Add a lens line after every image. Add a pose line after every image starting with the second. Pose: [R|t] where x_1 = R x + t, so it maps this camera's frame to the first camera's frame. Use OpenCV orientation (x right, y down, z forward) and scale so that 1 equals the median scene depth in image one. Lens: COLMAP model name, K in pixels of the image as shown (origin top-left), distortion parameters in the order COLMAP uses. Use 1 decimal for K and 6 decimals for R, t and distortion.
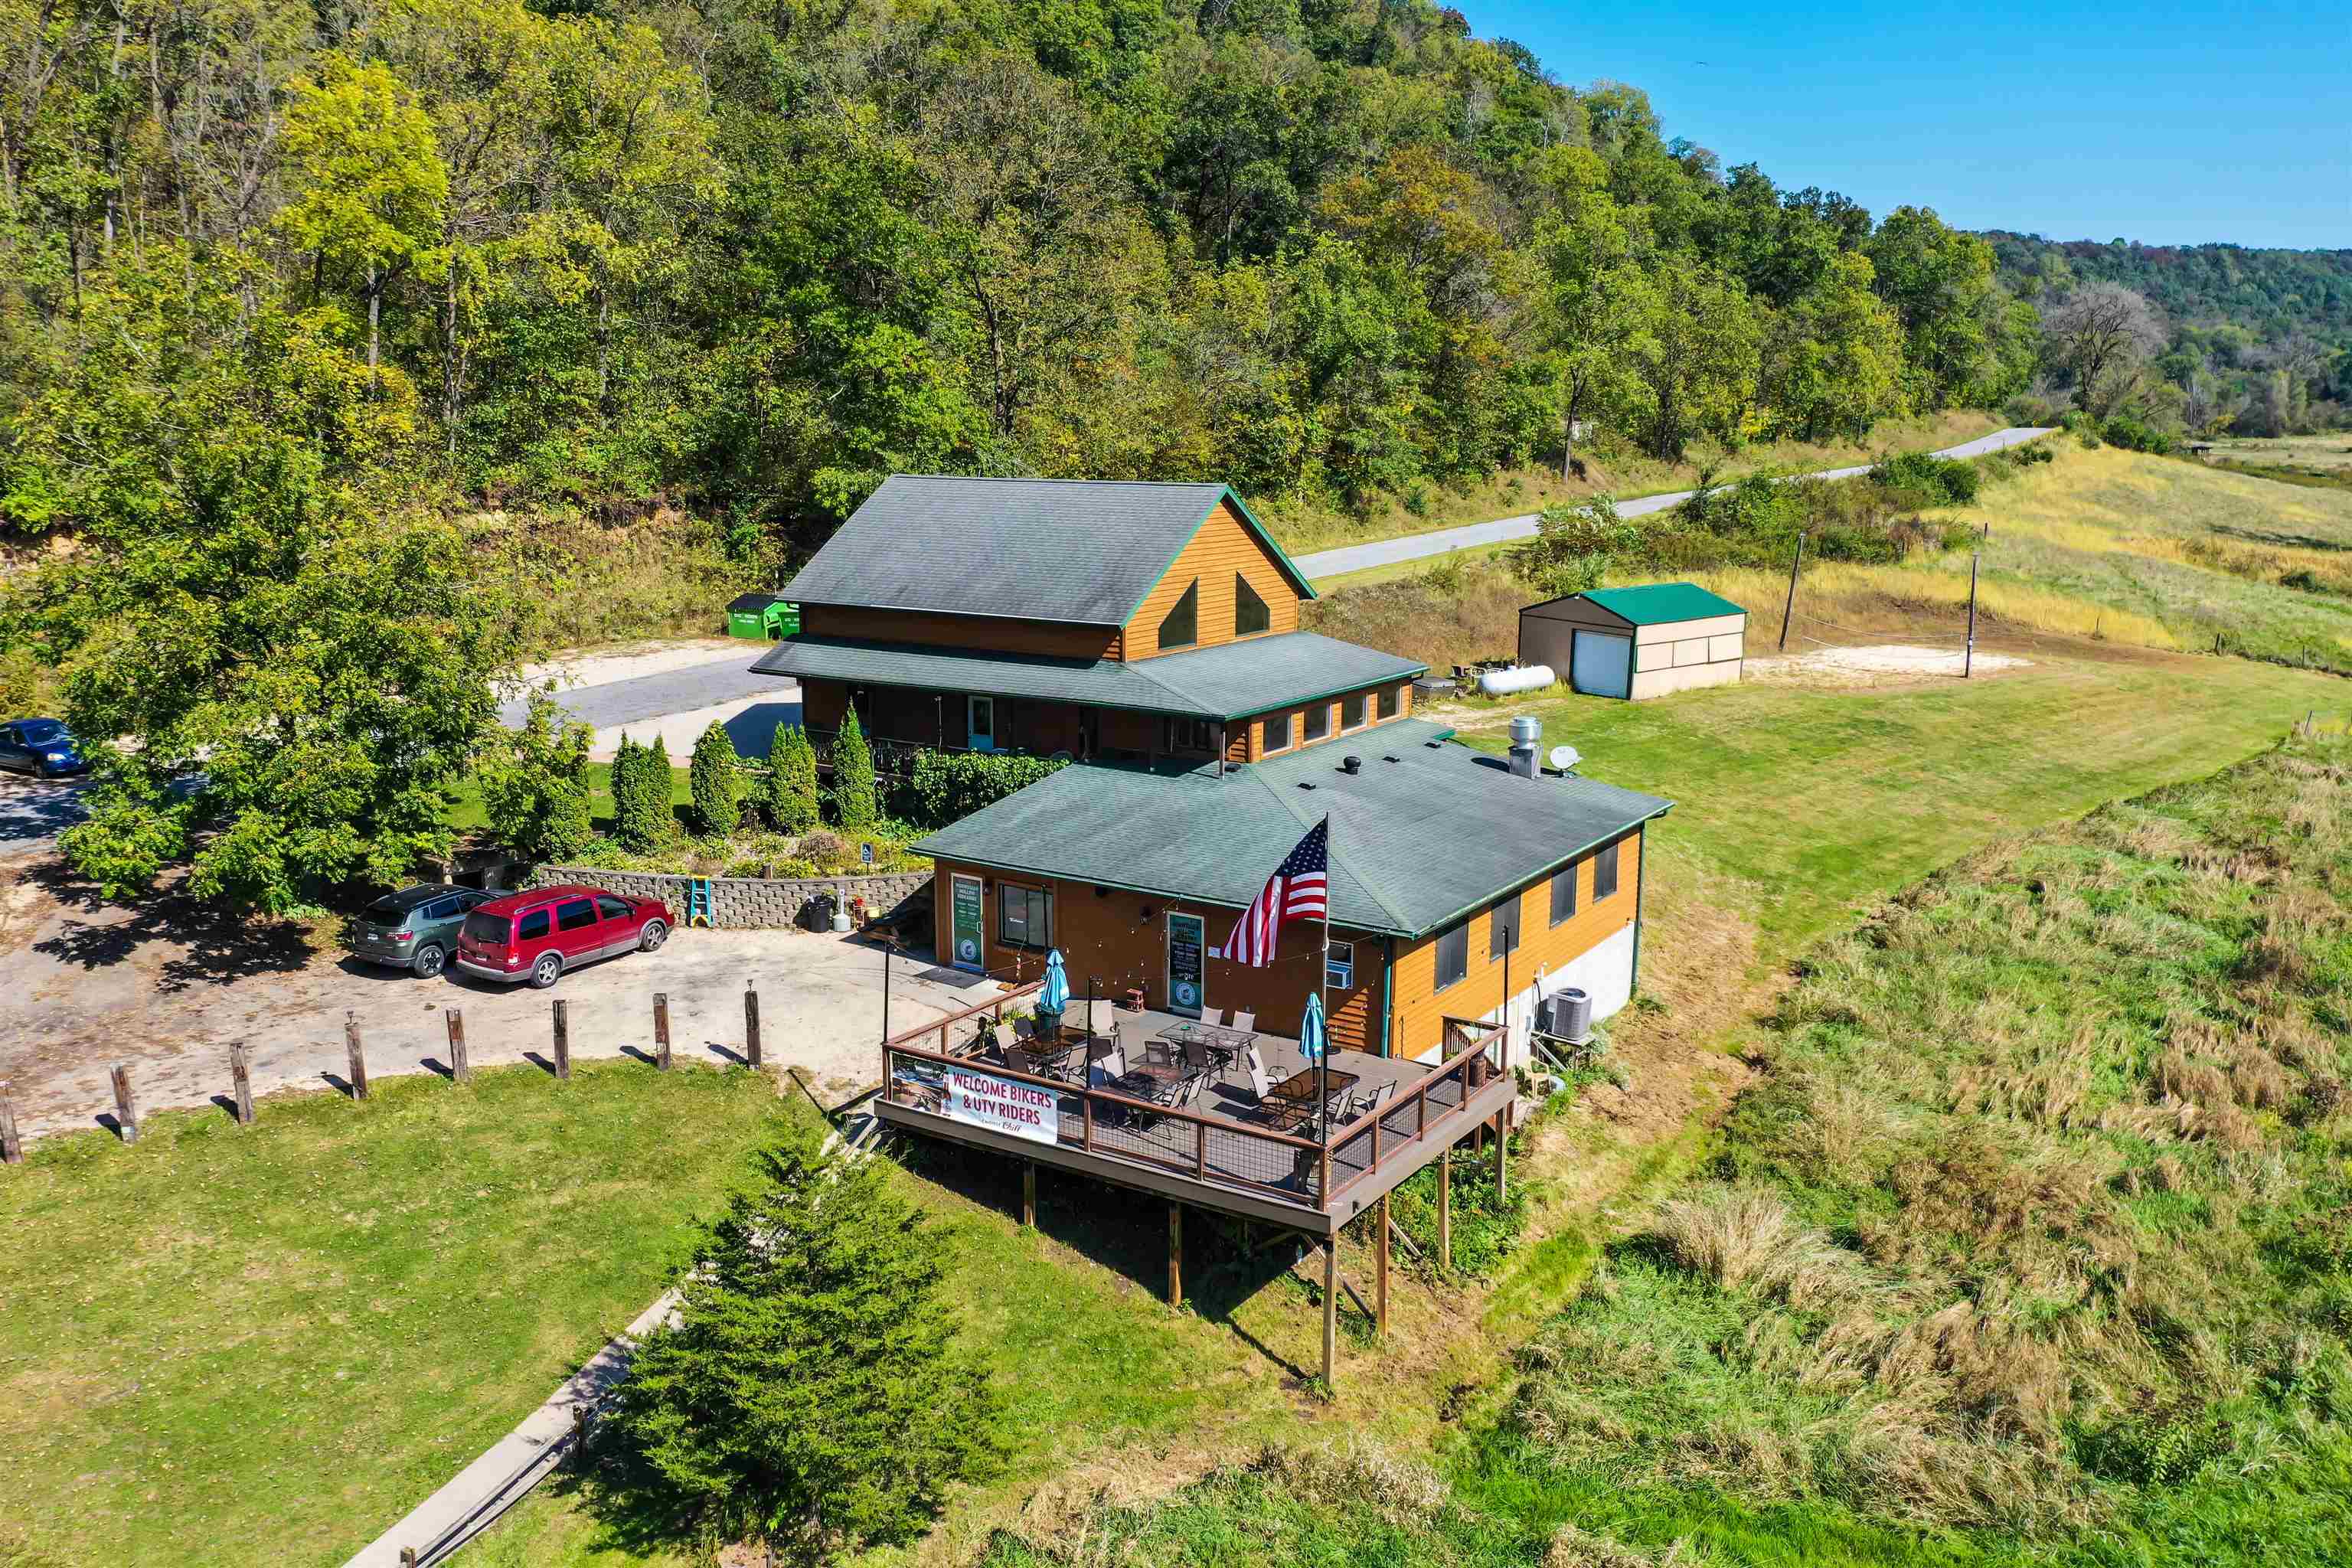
lens RADIAL K [[1859.8, 0, 1176.0], [0, 1859.8, 784.0], [0, 0, 1]] dist [0.002849, -0.001118]
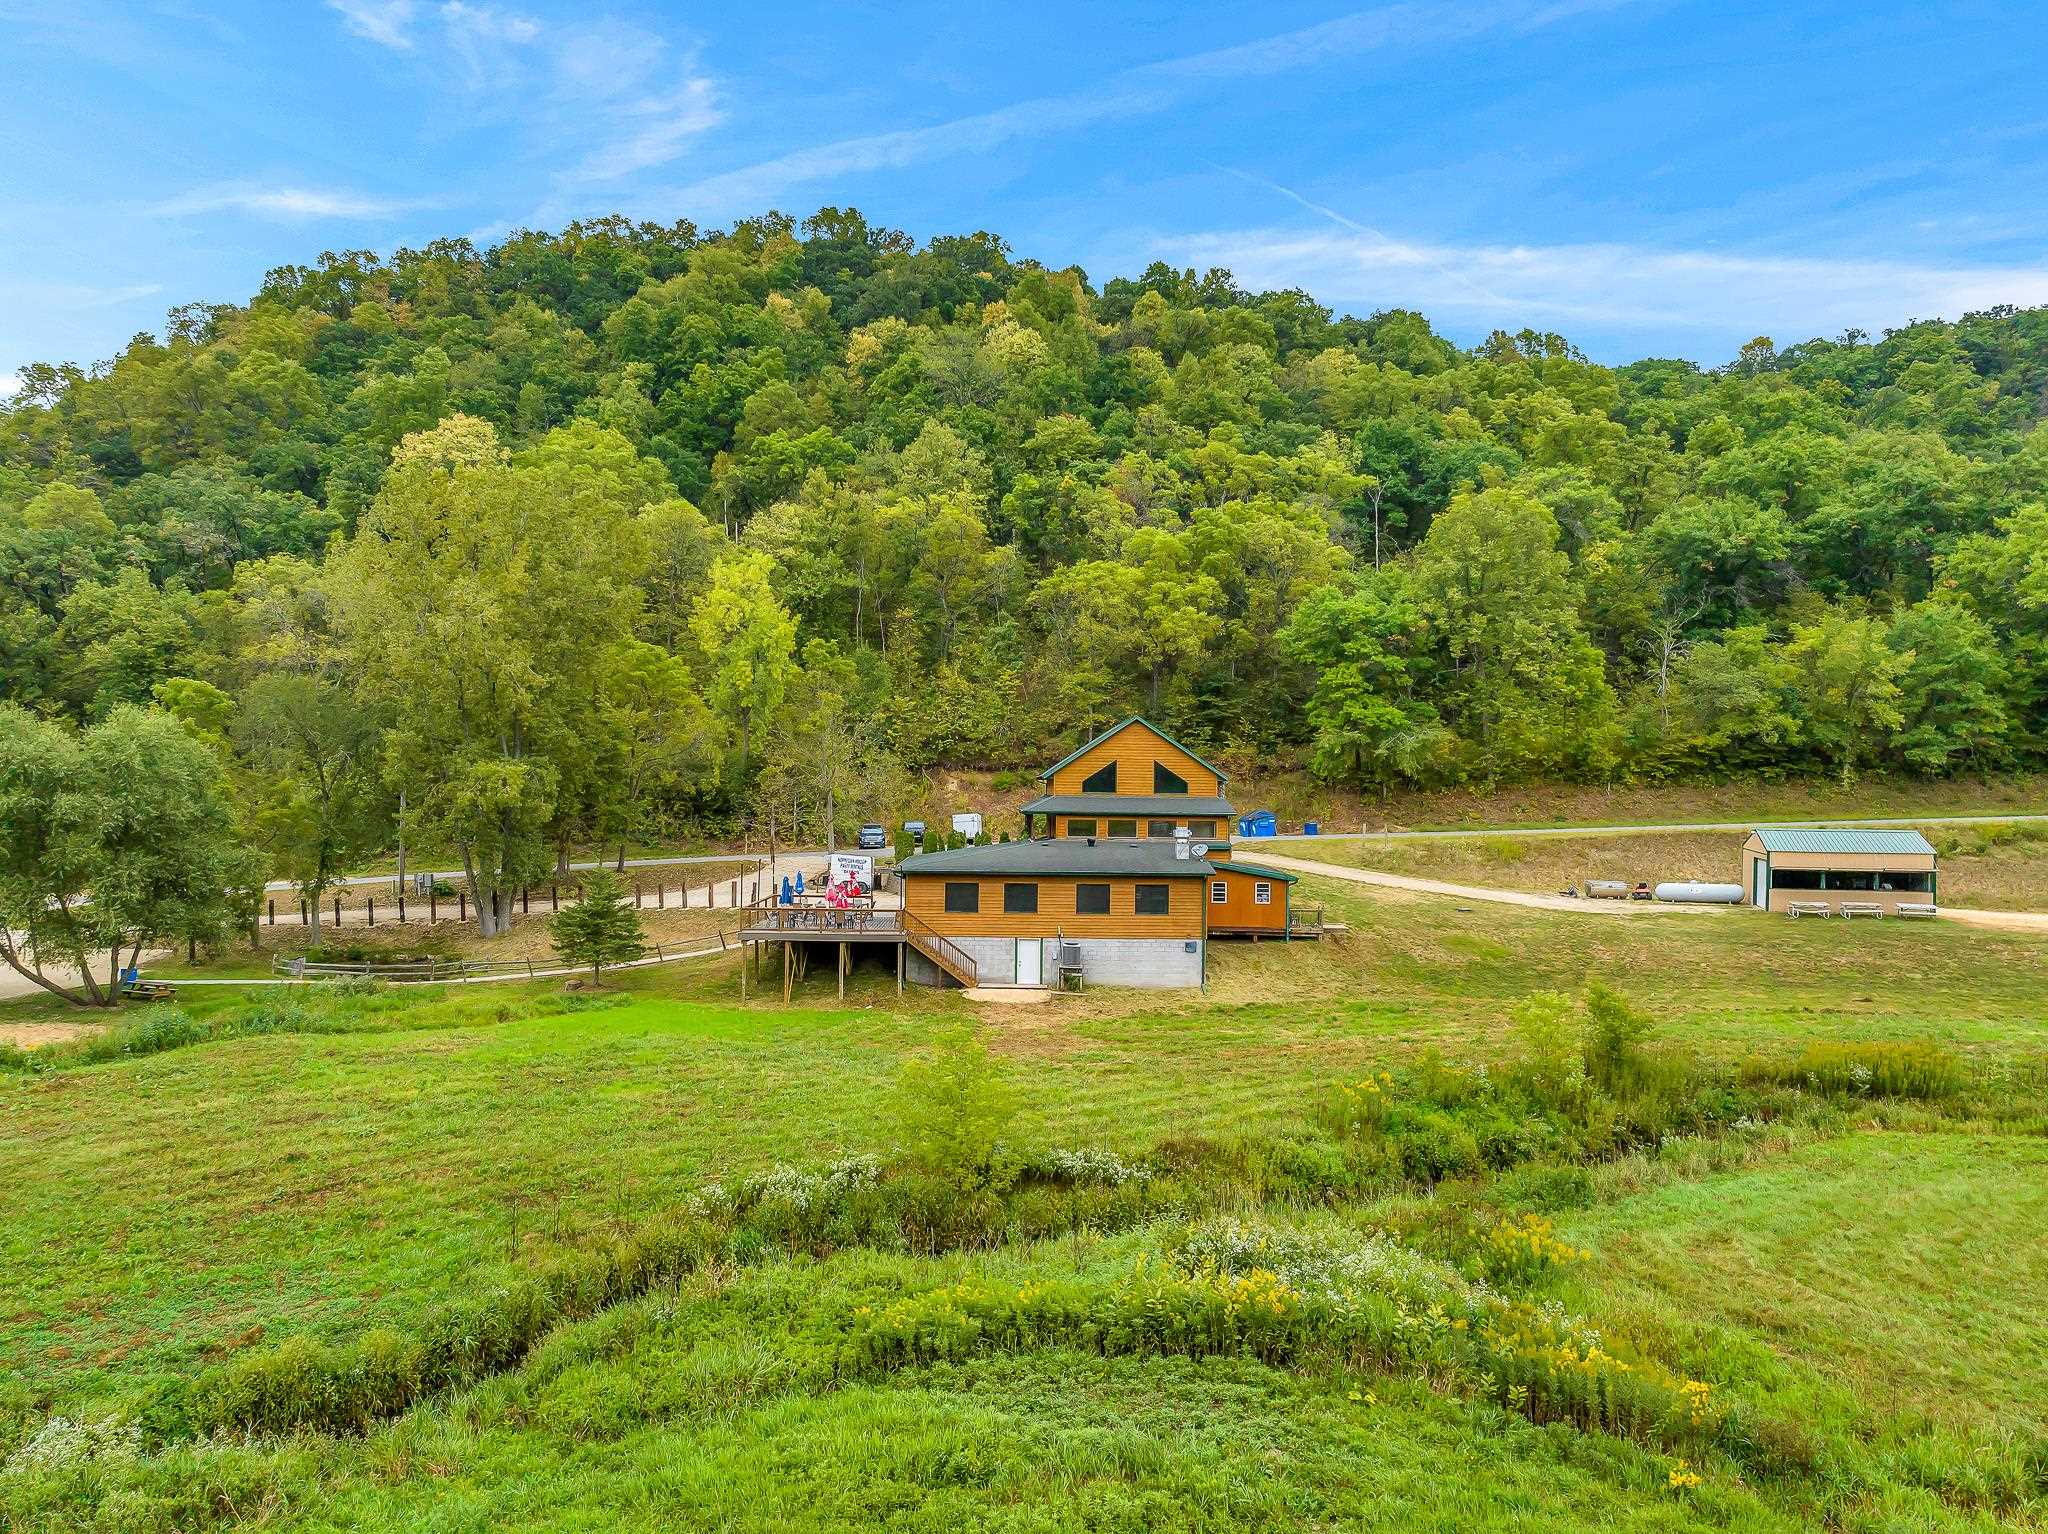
lens RADIAL K [[1442.4, 0, 1024.0], [0, 1442.4, 767.0], [0, 0, 1]] dist [-0.037445, 0.004061]
pose [[0.558966, -0.012748, -0.829093, 1.308778], [-0.171612, 0.976454, -0.130714, 0.122918], [0.811238, 0.215347, 0.543617, 0.080359]]
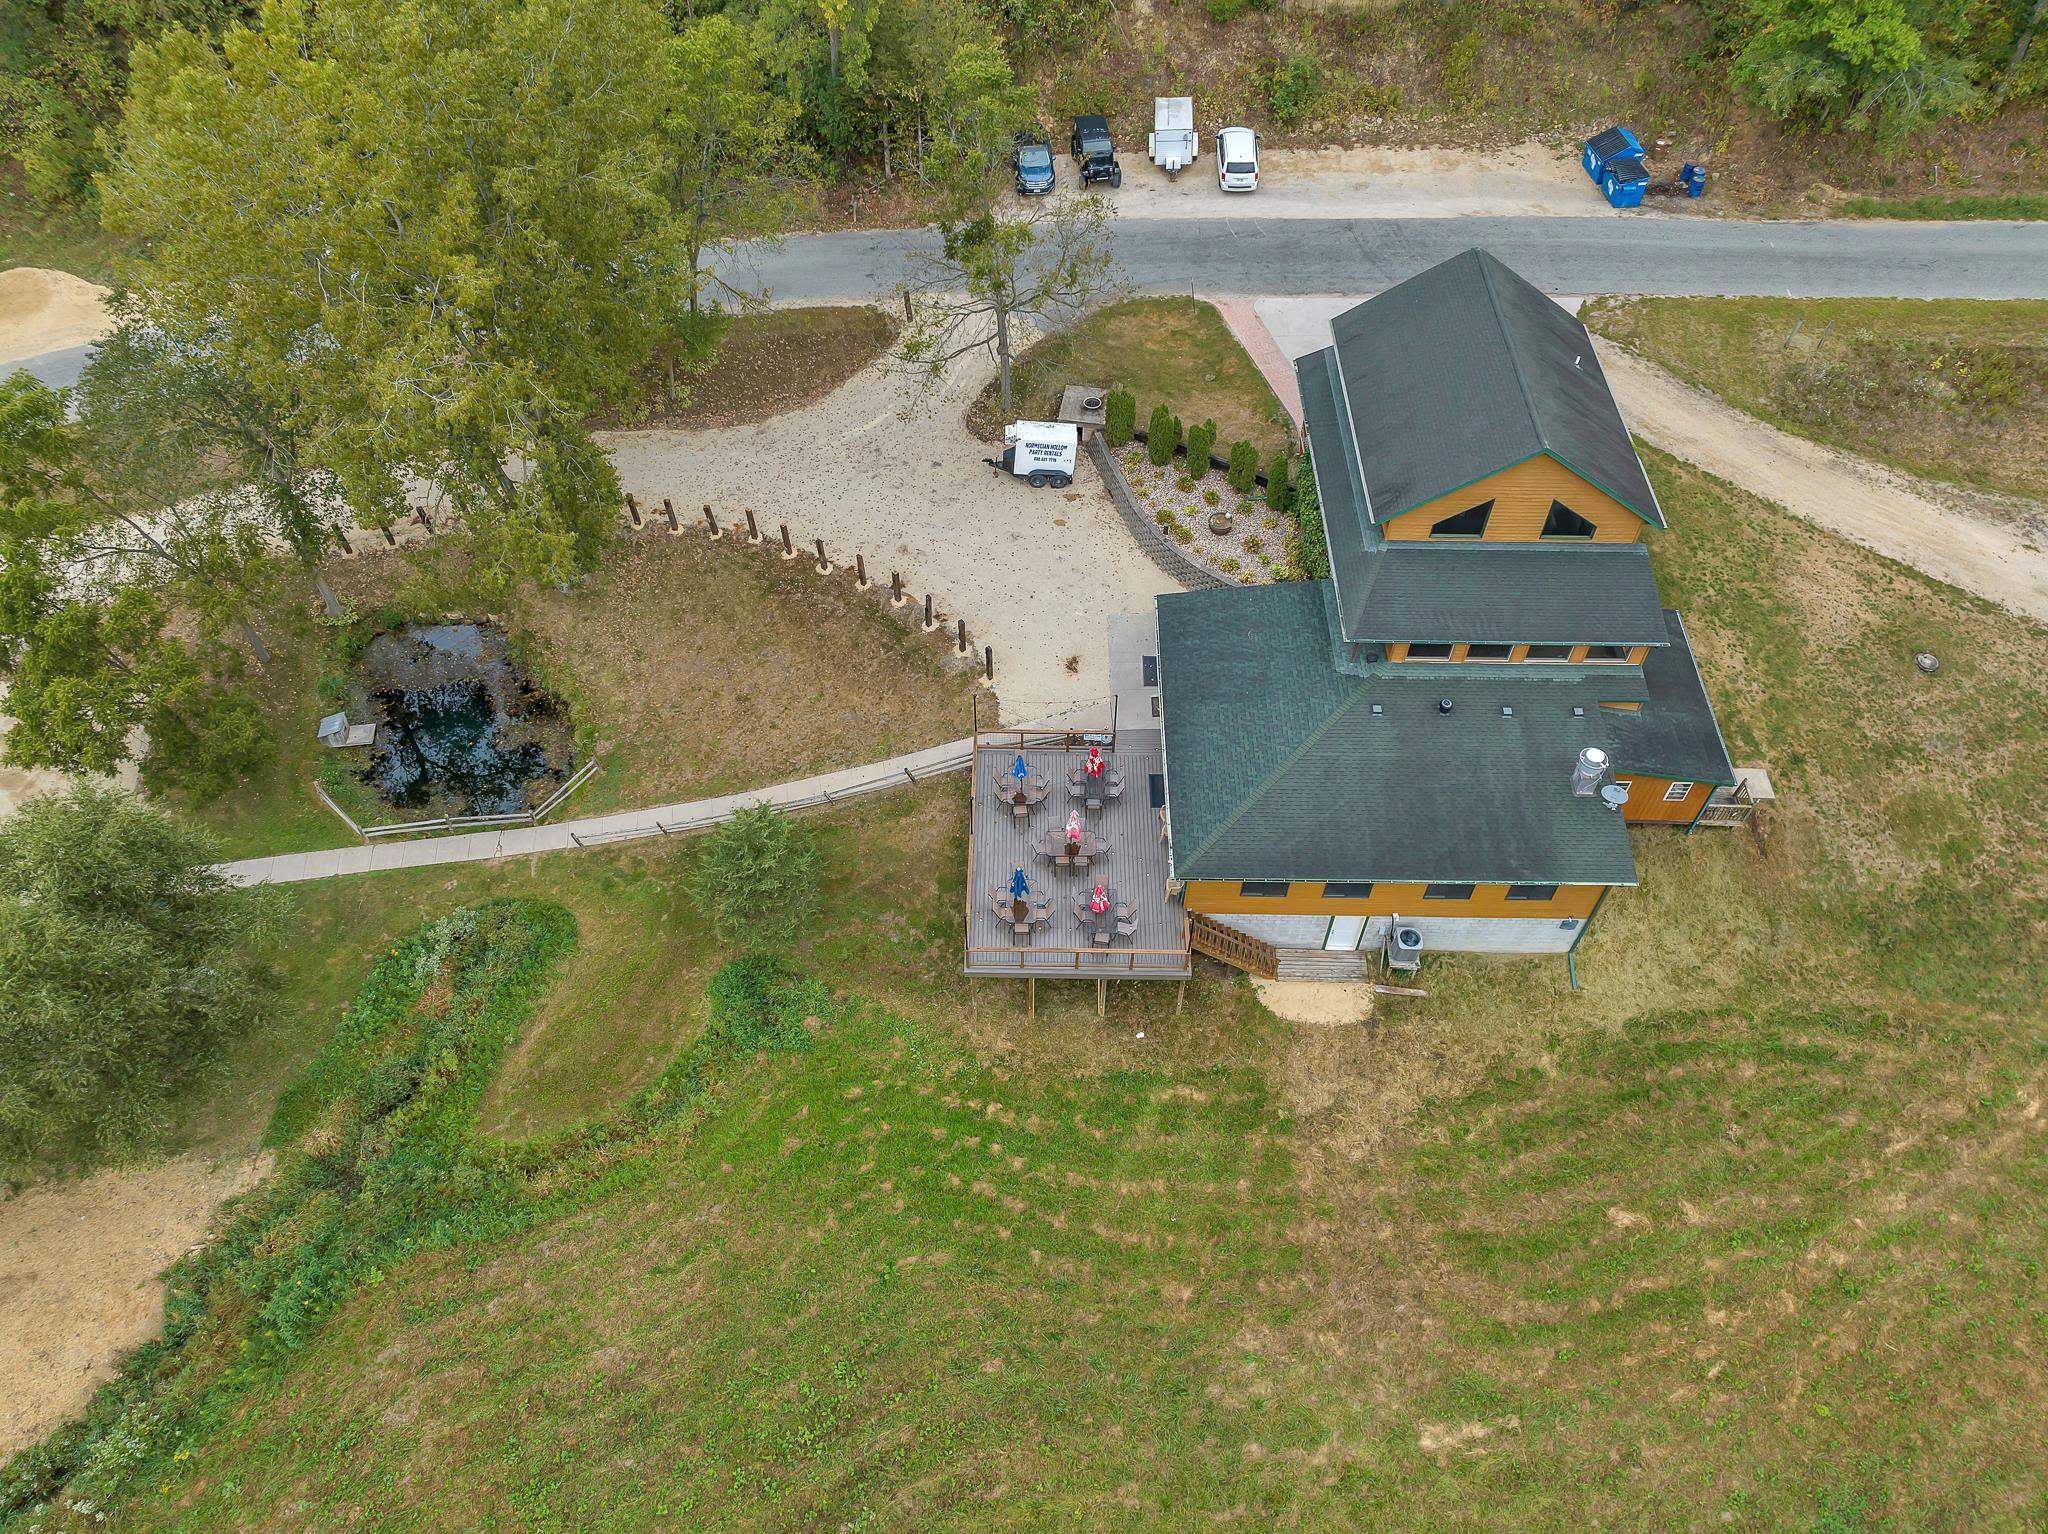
lens RADIAL K [[1442.4, 0, 1024.0], [0, 1442.4, 767.0], [0, 0, 1]] dist [-0.037445, 0.004061]
pose [[0.533507, 0.667500, -0.519436, 0.491525], [-0.164537, 0.684314, 0.710381, -0.659066], [0.829637, -0.293527, 0.474915, 0.230197]]
